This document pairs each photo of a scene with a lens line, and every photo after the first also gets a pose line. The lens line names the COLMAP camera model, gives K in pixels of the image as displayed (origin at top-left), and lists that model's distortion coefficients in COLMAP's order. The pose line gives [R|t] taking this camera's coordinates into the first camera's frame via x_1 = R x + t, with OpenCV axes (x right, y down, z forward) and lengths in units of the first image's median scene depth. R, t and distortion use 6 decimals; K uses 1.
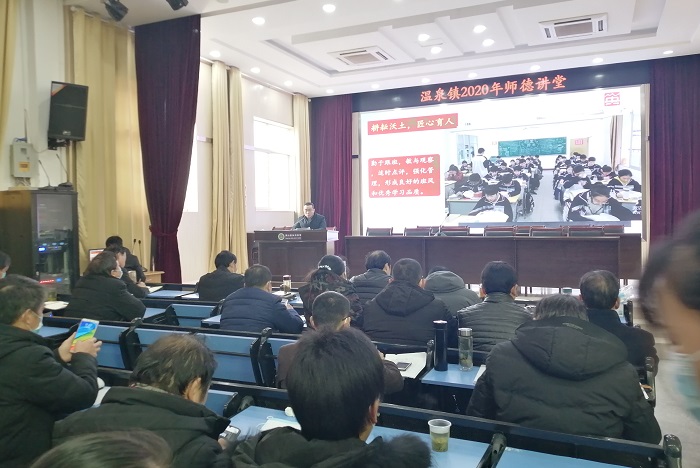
lens RADIAL K [[540.3, 0, 350.0], [0, 540.3, 234.0], [0, 0, 1]] dist [-0.006251, -0.005961]
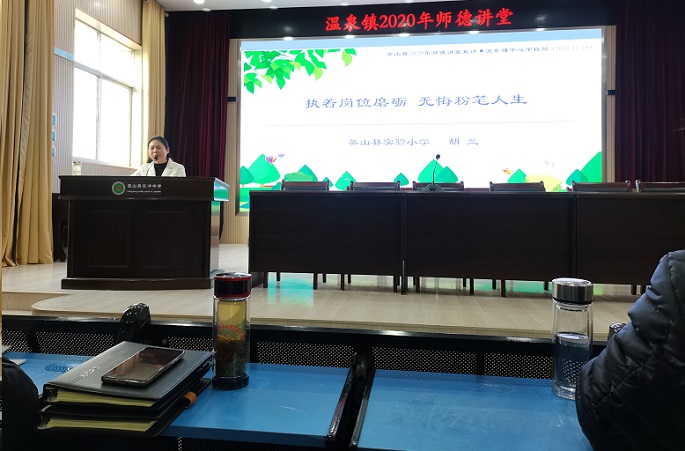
lens RADIAL K [[513.7, 0, 341.5], [0, 513.7, 195.1], [0, 0, 1]] dist [0.005219, 0.000799]
pose [[0.958236, 0.028390, 0.284565, -0.051986], [-0.011705, 0.998120, -0.060166, 0.029595], [-0.285738, 0.054323, 0.956767, 0.392472]]
